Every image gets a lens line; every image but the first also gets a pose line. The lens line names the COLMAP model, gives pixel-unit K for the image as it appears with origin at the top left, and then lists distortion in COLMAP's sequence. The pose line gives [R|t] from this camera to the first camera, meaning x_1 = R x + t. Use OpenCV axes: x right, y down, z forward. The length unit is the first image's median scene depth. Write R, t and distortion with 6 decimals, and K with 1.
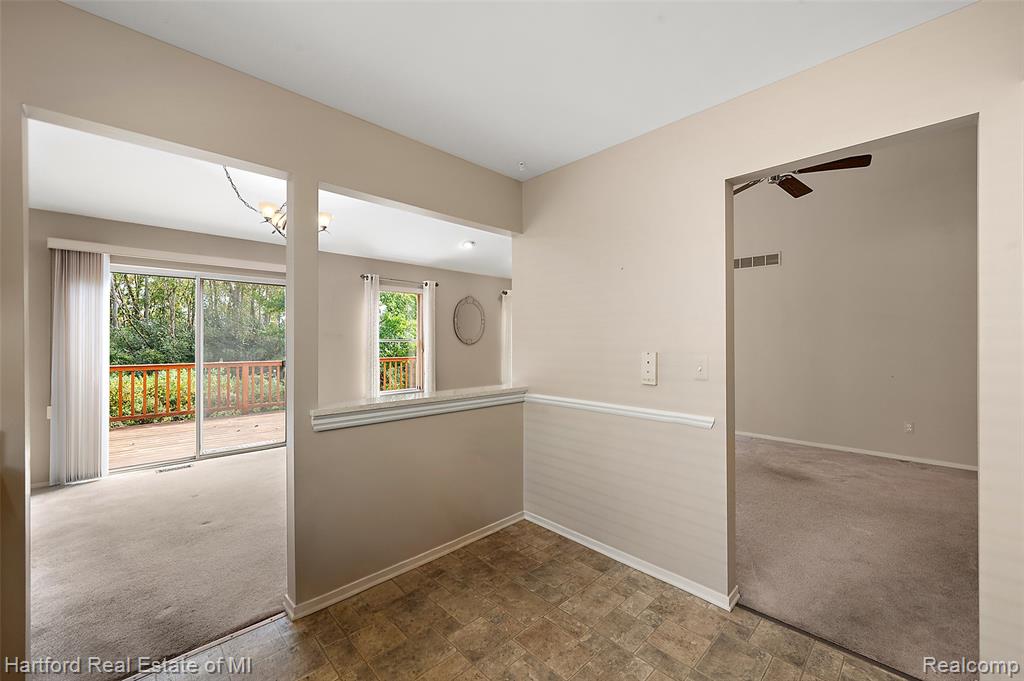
lens RADIAL K [[408.7, 0, 513.8], [0, 408.7, 338.5], [0, 0, 1]] dist [-0.001894, 0.001264]
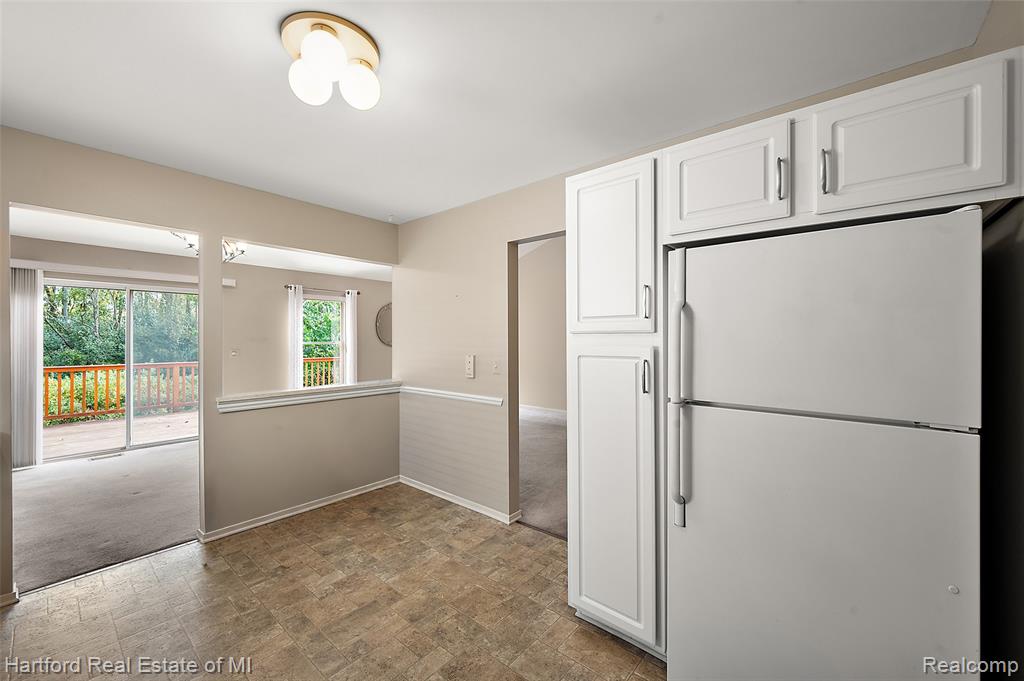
lens RADIAL K [[408.7, 0, 514.6], [0, 408.7, 336.9], [0, 0, 1]] dist [-0.001894, 0.001264]
pose [[0.994692, -0.000936, 0.102888, 0.206083], [0.000796, 0.999999, 0.001402, -0.020464], [-0.102890, -0.001313, 0.994692, -0.276659]]
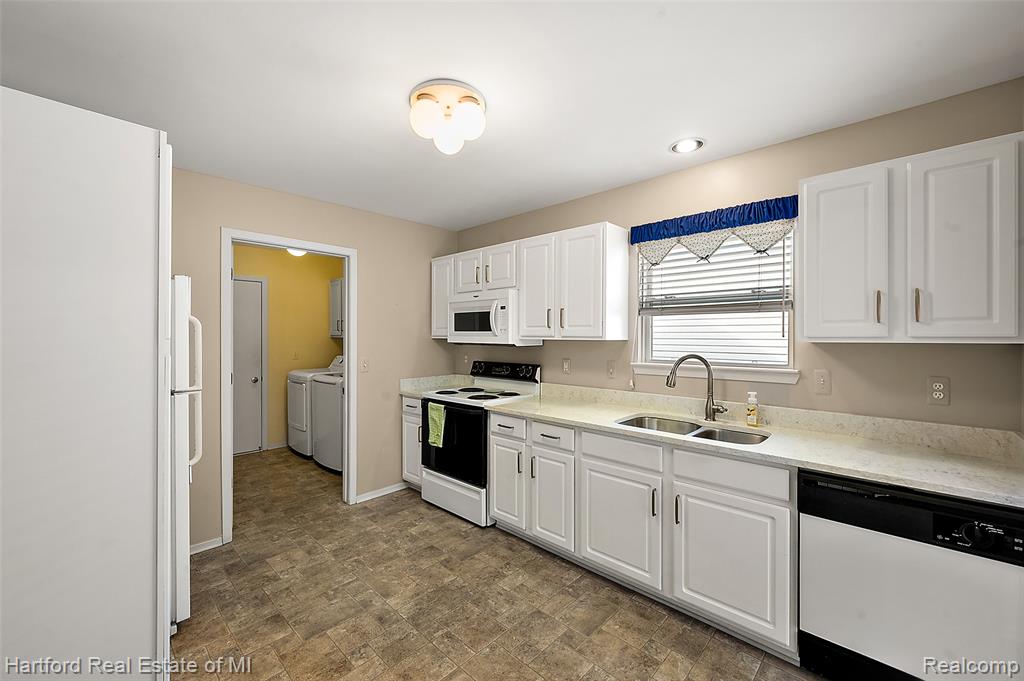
lens RADIAL K [[408.7, 0, 506.3], [0, 408.7, 337.0], [0, 0, 1]] dist [-0.001894, 0.001264]
pose [[-0.999529, -0.001027, -0.030669, 0.012620], [-0.000875, 0.999987, -0.004961, -0.024071], [0.030674, -0.004931, -0.999517, 0.655274]]
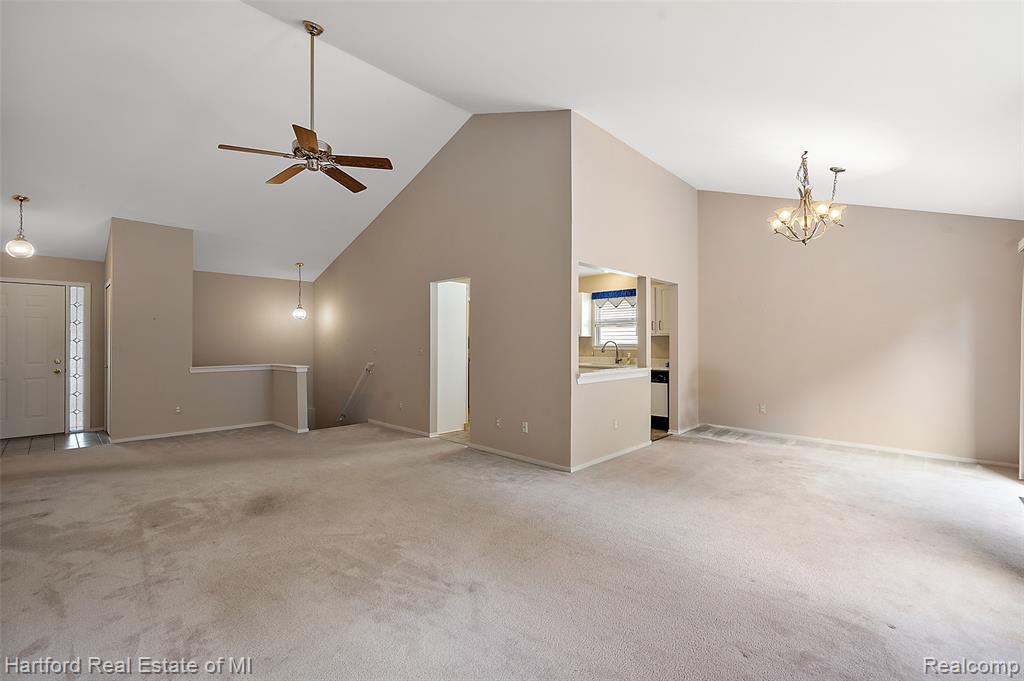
lens RADIAL K [[438.5, 0, 517.4], [0, 438.5, 340.3], [0, 0, 1]] dist [0.003917, 0.000204]
pose [[-0.999447, 0.000586, -0.033239, 0.183916], [0.001105, 0.999878, -0.015609, 0.027109], [0.033226, -0.015637, -0.999326, 1.976622]]
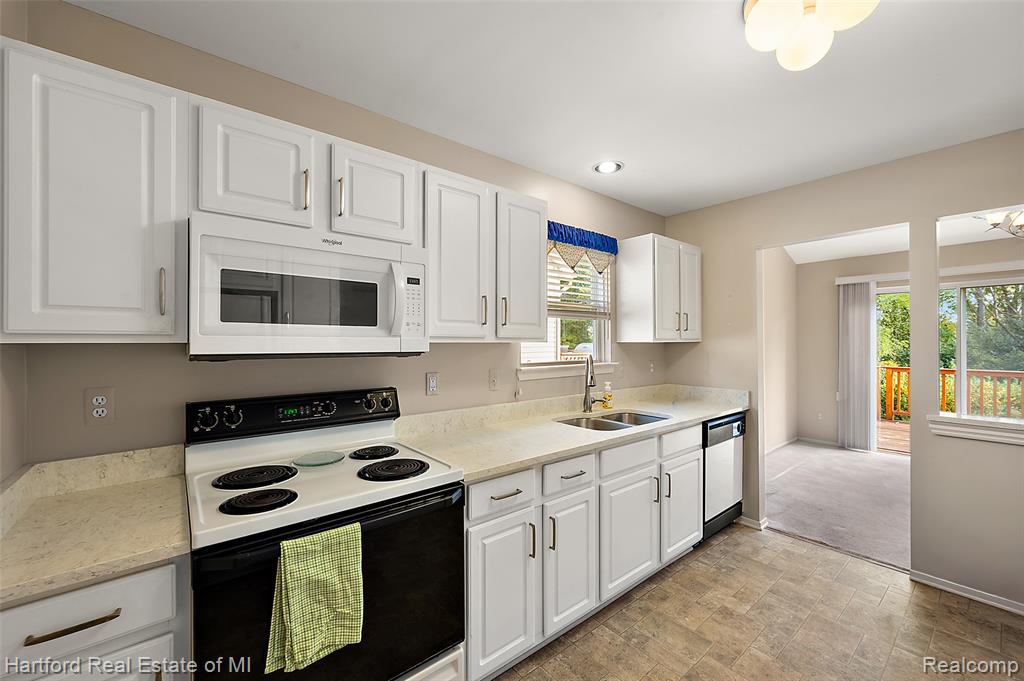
lens RADIAL K [[408.7, 0, 504.4], [0, 408.7, 340.7], [0, 0, 1]] dist [-0.001894, 0.001264]
pose [[-0.089772, -0.002470, -0.995959, 0.418564], [0.007666, 0.999966, -0.003171, -0.023534], [0.995933, -0.007919, -0.089750, -0.061546]]
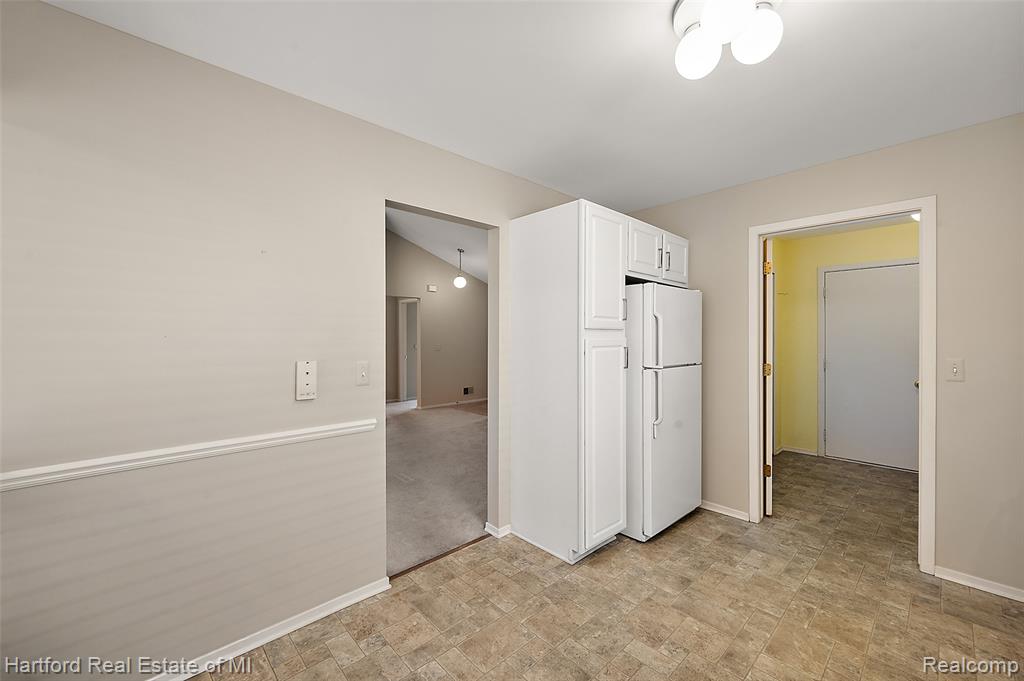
lens RADIAL K [[408.7, 0, 515.1], [0, 408.7, 334.0], [0, 0, 1]] dist [-0.001894, 0.001264]
pose [[0.011568, 0.003108, 0.999928, -0.308999], [-0.003681, 0.999989, -0.003065, -0.013002], [-0.999926, -0.003645, 0.011580, 0.341044]]
